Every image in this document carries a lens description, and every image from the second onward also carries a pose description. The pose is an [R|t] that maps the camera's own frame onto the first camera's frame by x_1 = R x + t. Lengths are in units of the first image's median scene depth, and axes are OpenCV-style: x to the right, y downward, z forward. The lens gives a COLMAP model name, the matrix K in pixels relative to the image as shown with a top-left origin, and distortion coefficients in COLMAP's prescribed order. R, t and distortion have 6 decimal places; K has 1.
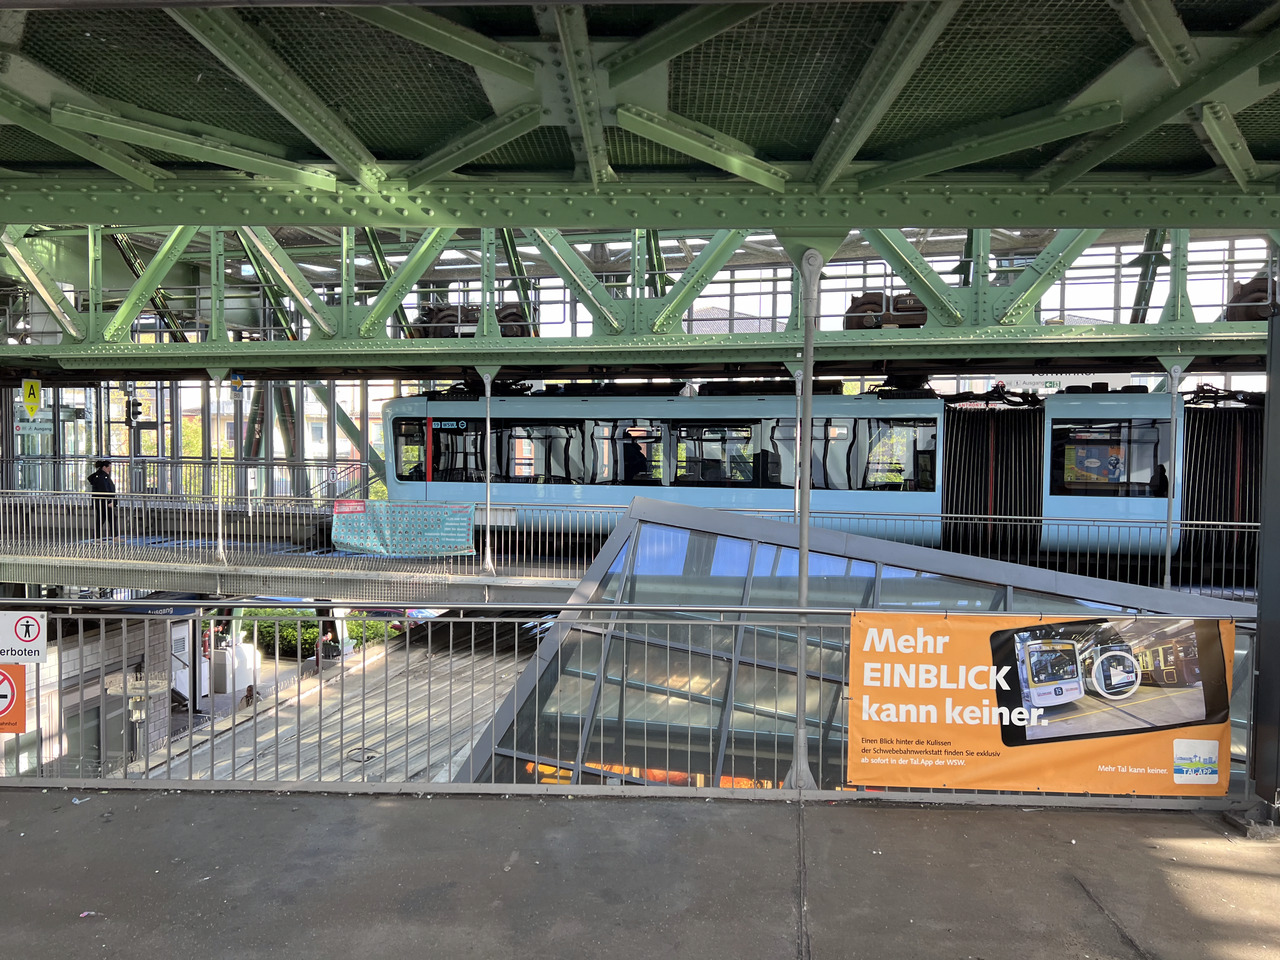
lens RADIAL K [[965.0, 0, 628.2], [0, 965.0, 484.7], [0, 0, 1]] dist [0.070502, -0.070318]
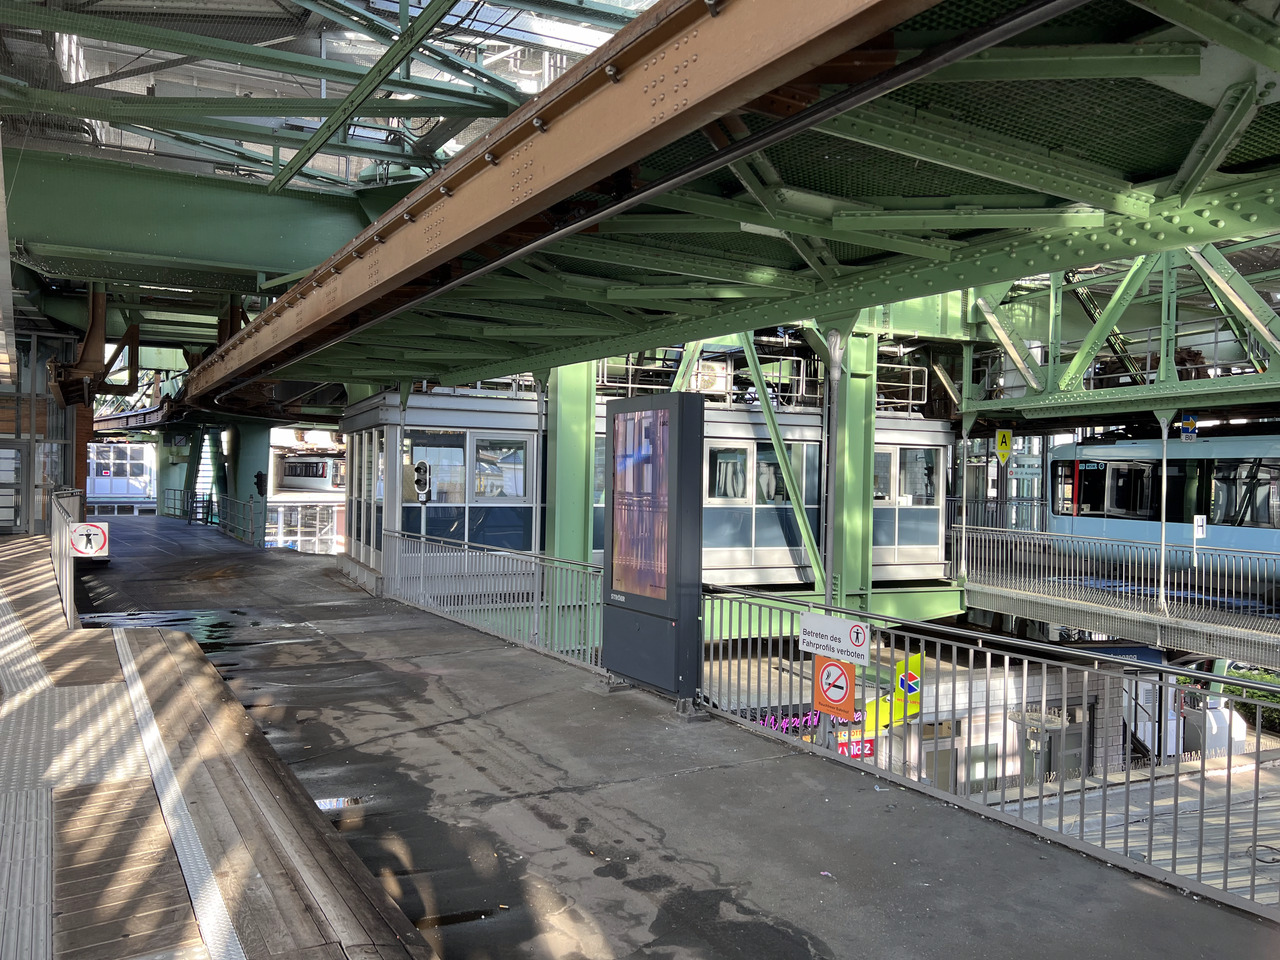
lens RADIAL K [[965.0, 0, 634.6], [0, 965.0, 483.0], [0, 0, 1]] dist [0.070502, -0.070318]
pose [[0.560304, 0.007080, -0.828257, 0.117780], [-0.046472, 0.998657, -0.022901, -0.001459], [0.826982, 0.051322, 0.559881, 0.042477]]
